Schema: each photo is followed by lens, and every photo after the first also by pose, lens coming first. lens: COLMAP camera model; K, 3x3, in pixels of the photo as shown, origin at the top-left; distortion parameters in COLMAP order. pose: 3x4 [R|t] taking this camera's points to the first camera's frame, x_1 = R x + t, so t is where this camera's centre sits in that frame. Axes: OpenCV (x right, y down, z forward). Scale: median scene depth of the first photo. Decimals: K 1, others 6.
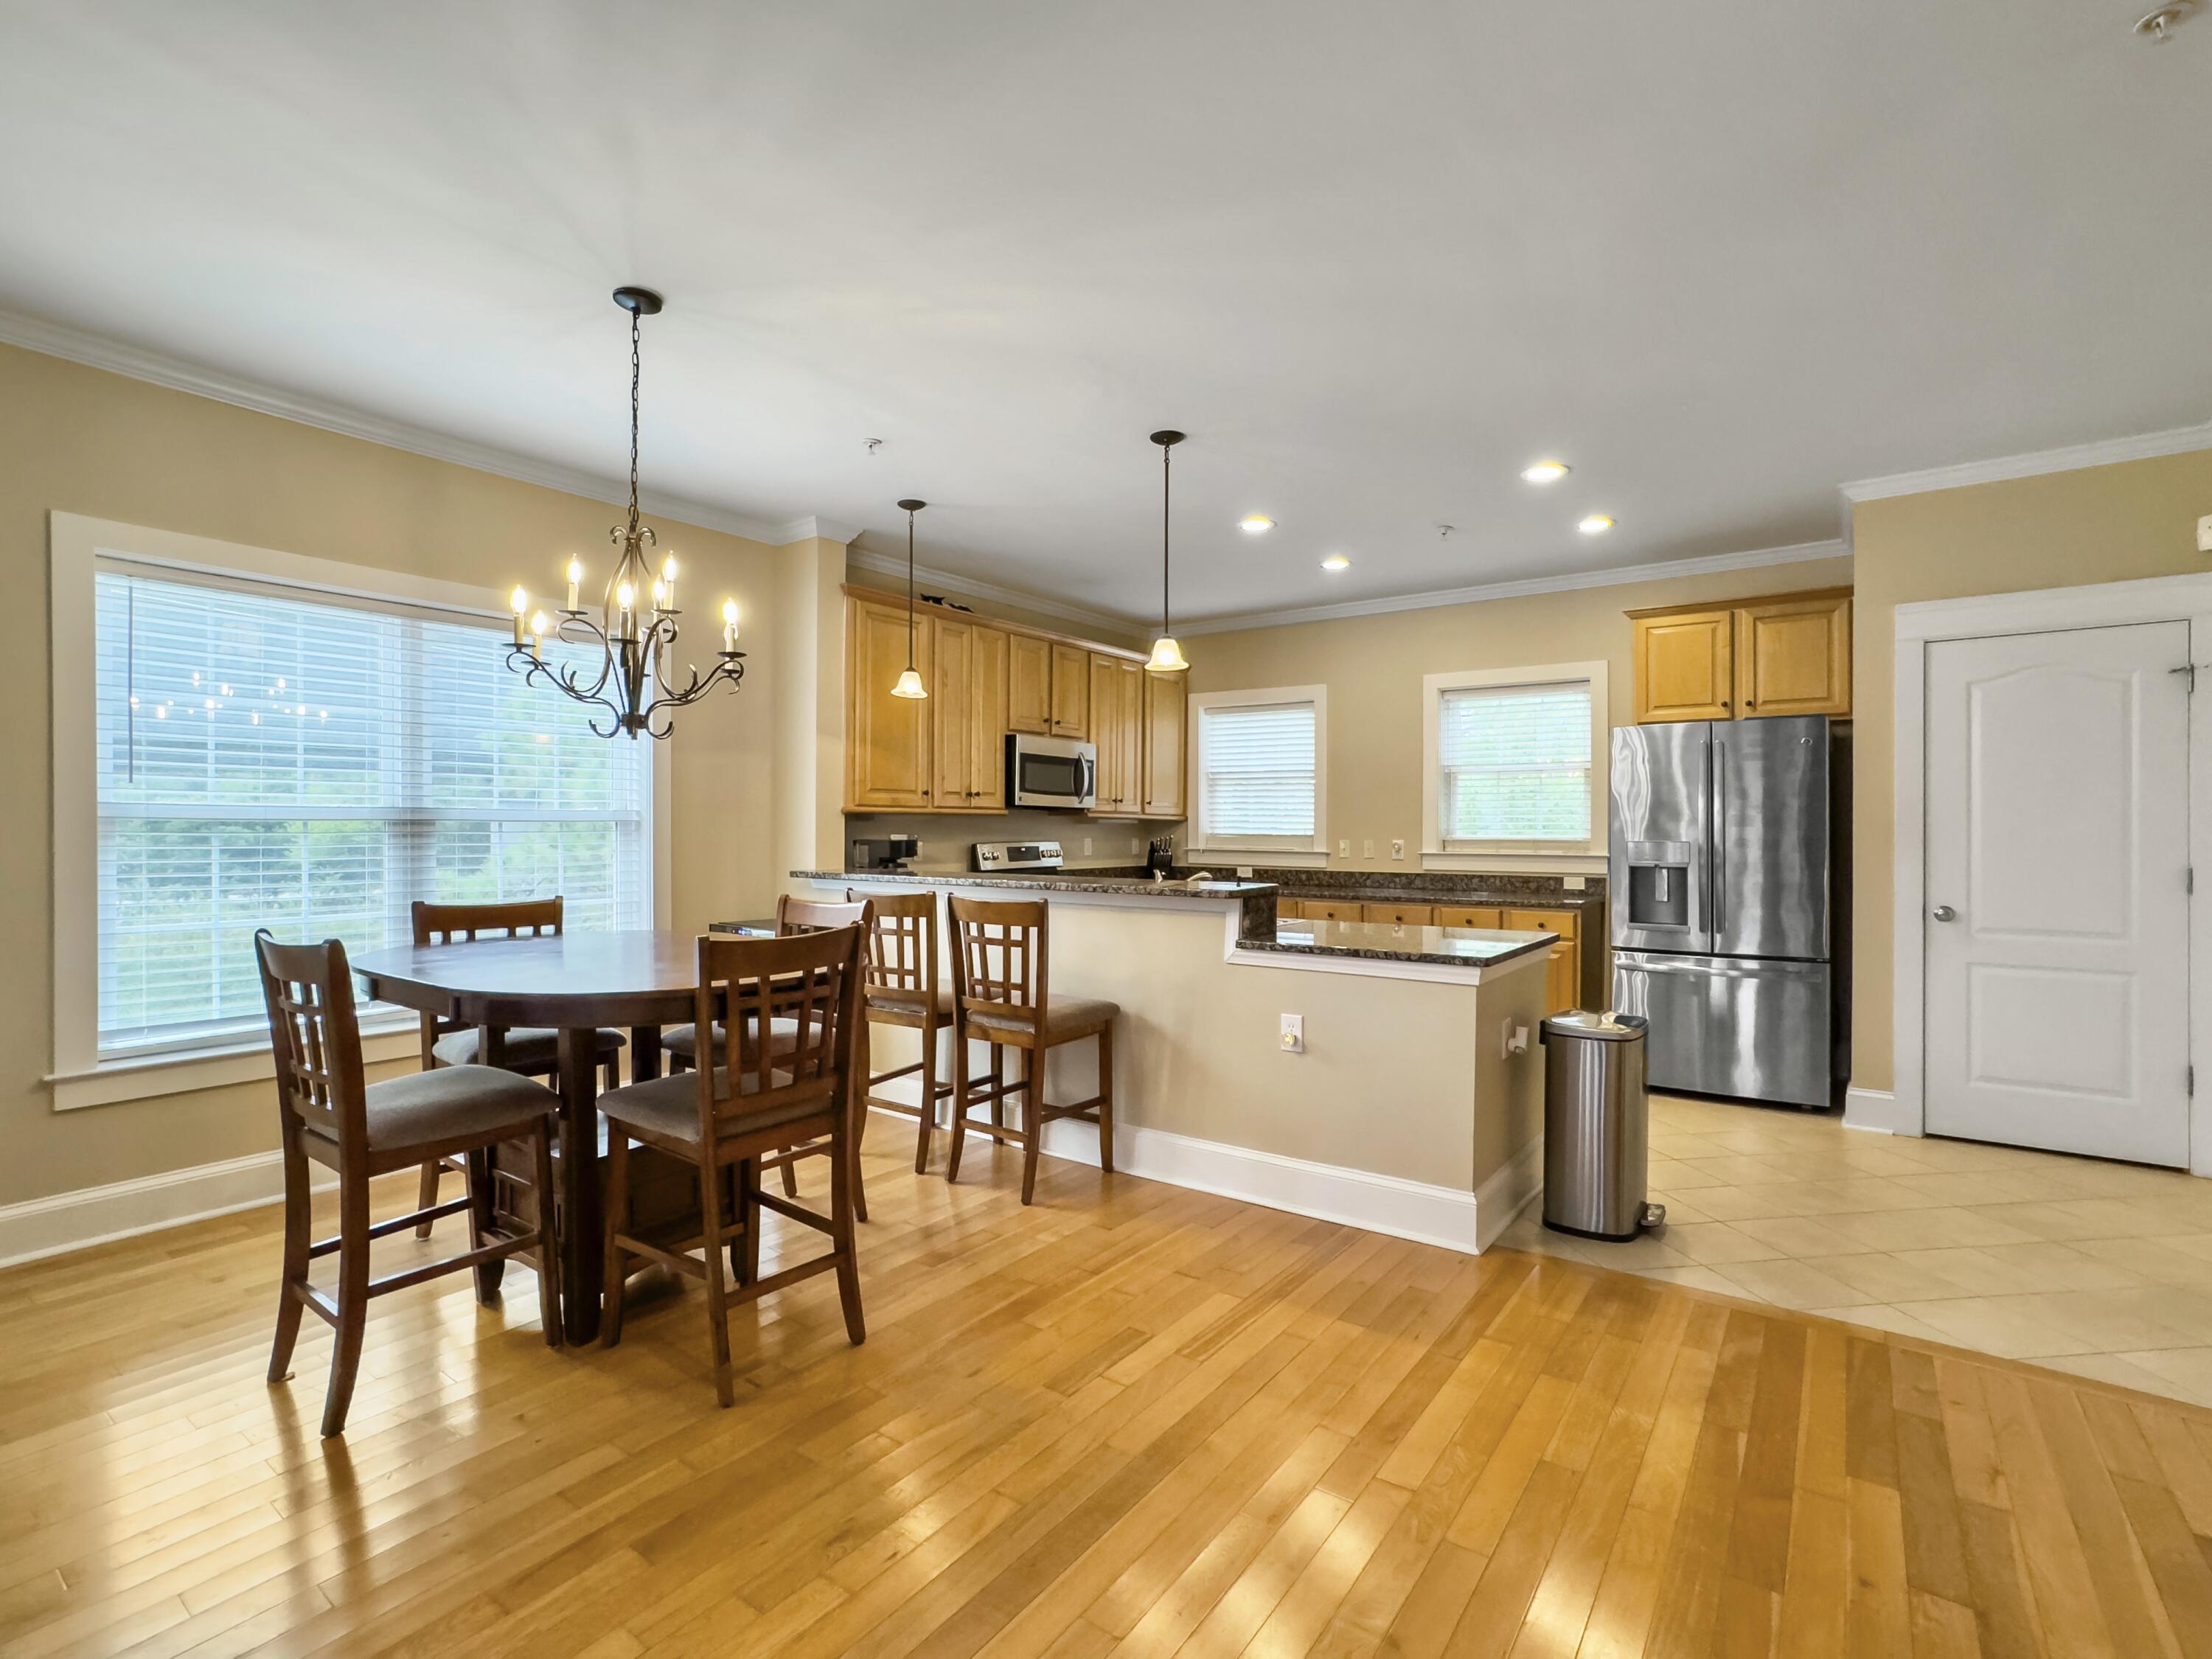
lens RADIAL K [[1048.3, 0, 1112.4], [0, 1048.3, 830.5], [0, 0, 1]] dist [-0.002673, 0.002692]
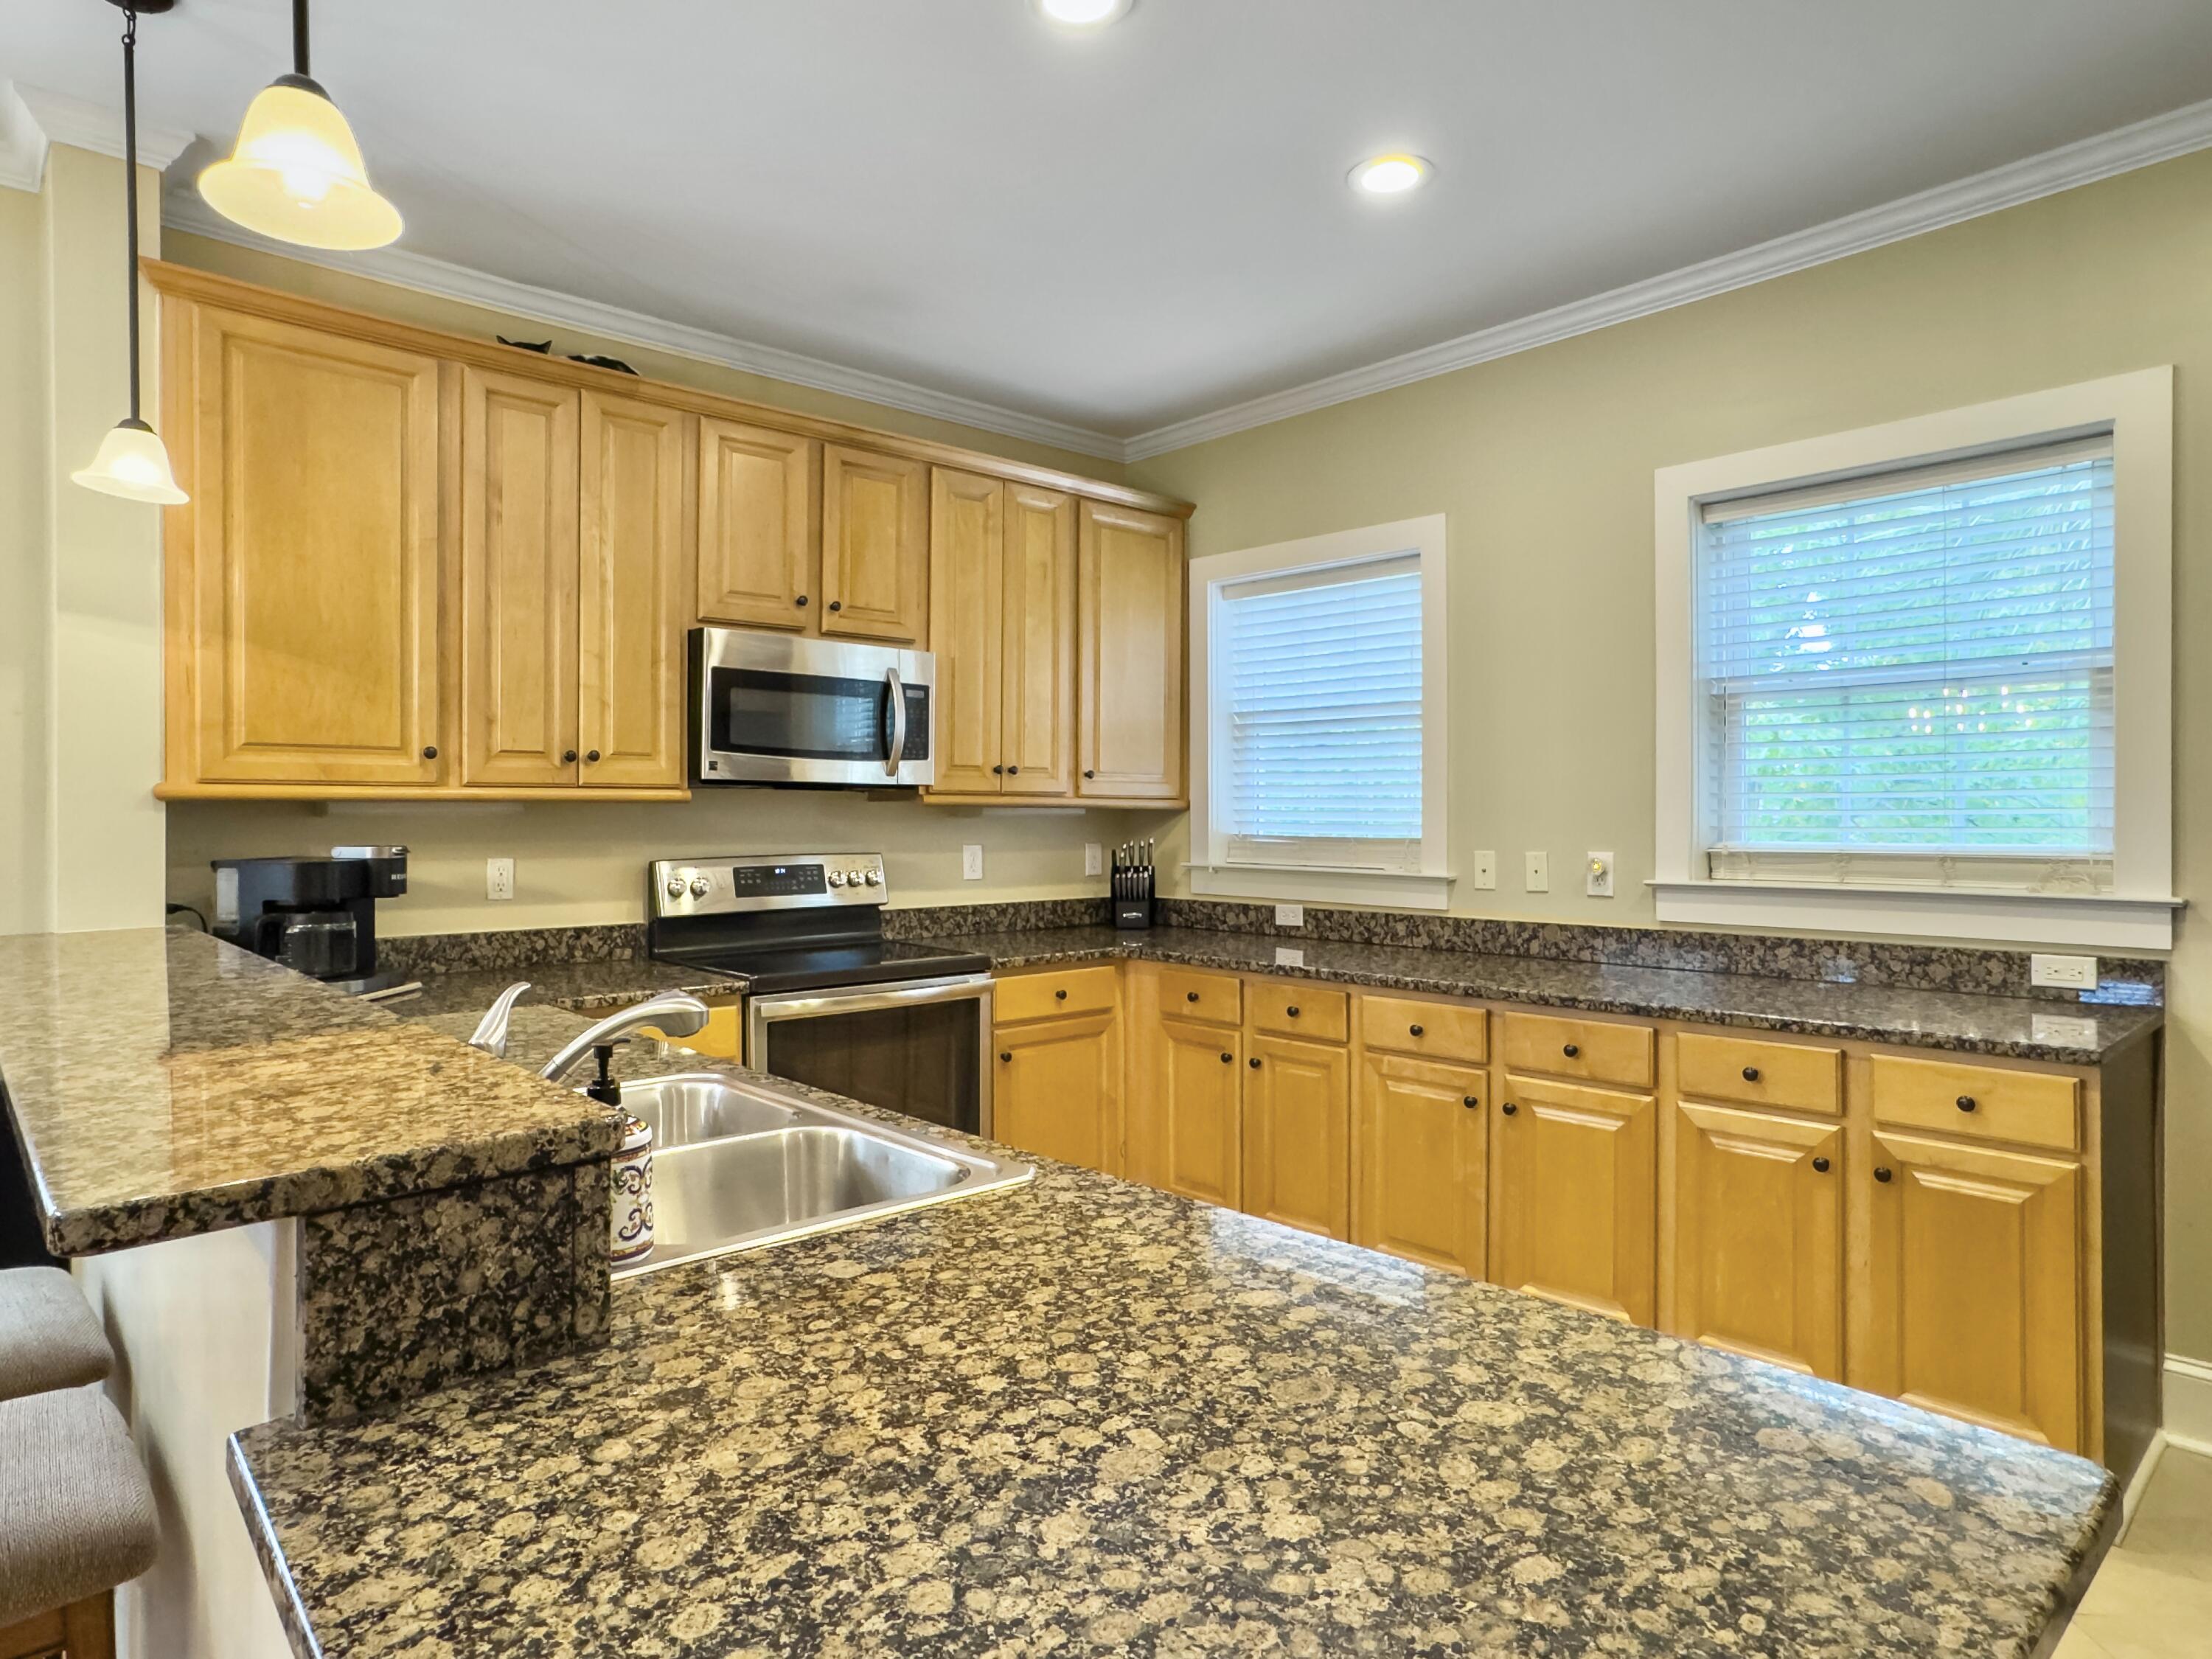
lens RADIAL K [[1286.3, 0, 1111.2], [0, 1286.3, 810.0], [0, 0, 1]] dist [-0.044887, 0.036697]
pose [[0.980154, -0.005807, -0.198155, 0.255837], [0.004332, 0.999960, -0.007876, -0.007148], [0.198193, 0.006861, 0.980139, 0.626404]]
